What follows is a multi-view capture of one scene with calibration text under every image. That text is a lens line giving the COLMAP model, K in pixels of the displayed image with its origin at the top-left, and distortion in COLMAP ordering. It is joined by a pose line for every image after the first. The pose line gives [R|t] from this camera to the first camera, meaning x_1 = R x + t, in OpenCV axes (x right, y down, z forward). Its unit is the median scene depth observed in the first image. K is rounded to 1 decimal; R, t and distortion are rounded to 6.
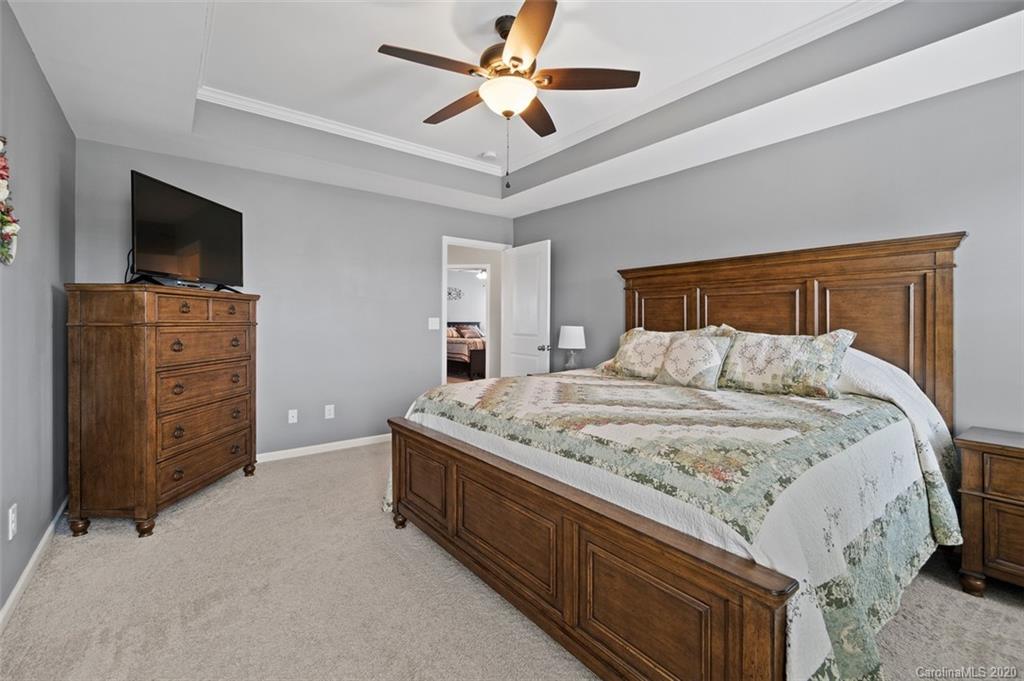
lens RADIAL K [[446.7, 0, 510.4], [0, 446.7, 332.4], [0, 0, 1]] dist [-0.002596, -0.000681]
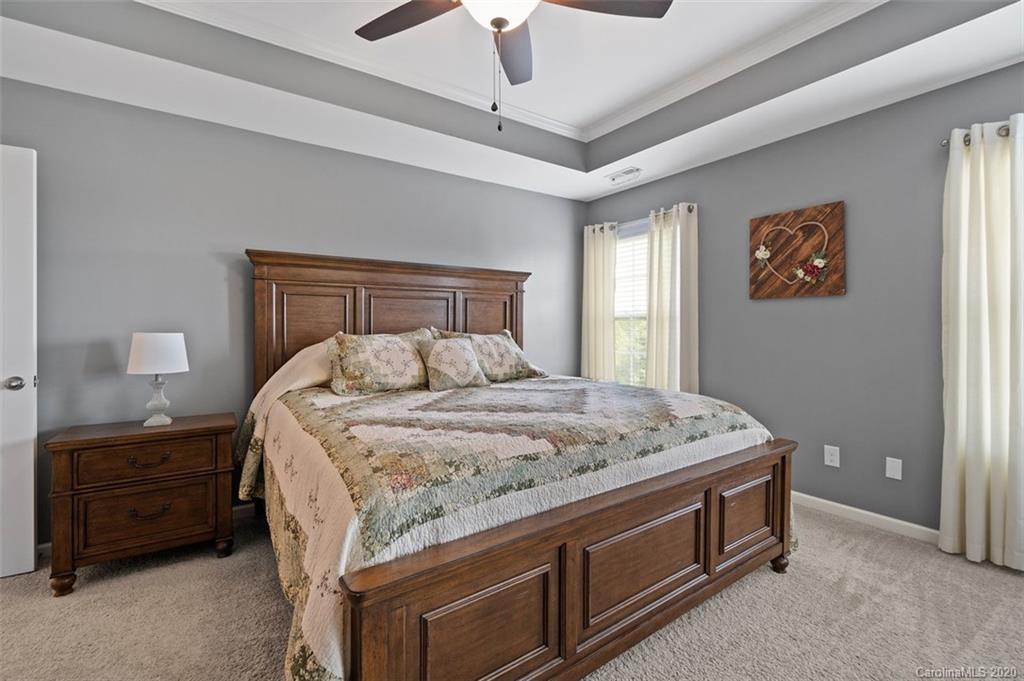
lens RADIAL K [[446.7, 0, 510.9], [0, 446.7, 331.0], [0, 0, 1]] dist [-0.002596, -0.000681]
pose [[0.037364, -0.015877, 0.999176, -0.690909], [0.025241, 0.999570, 0.014939, -0.022787], [-0.998983, 0.024662, 0.037748, 0.944460]]
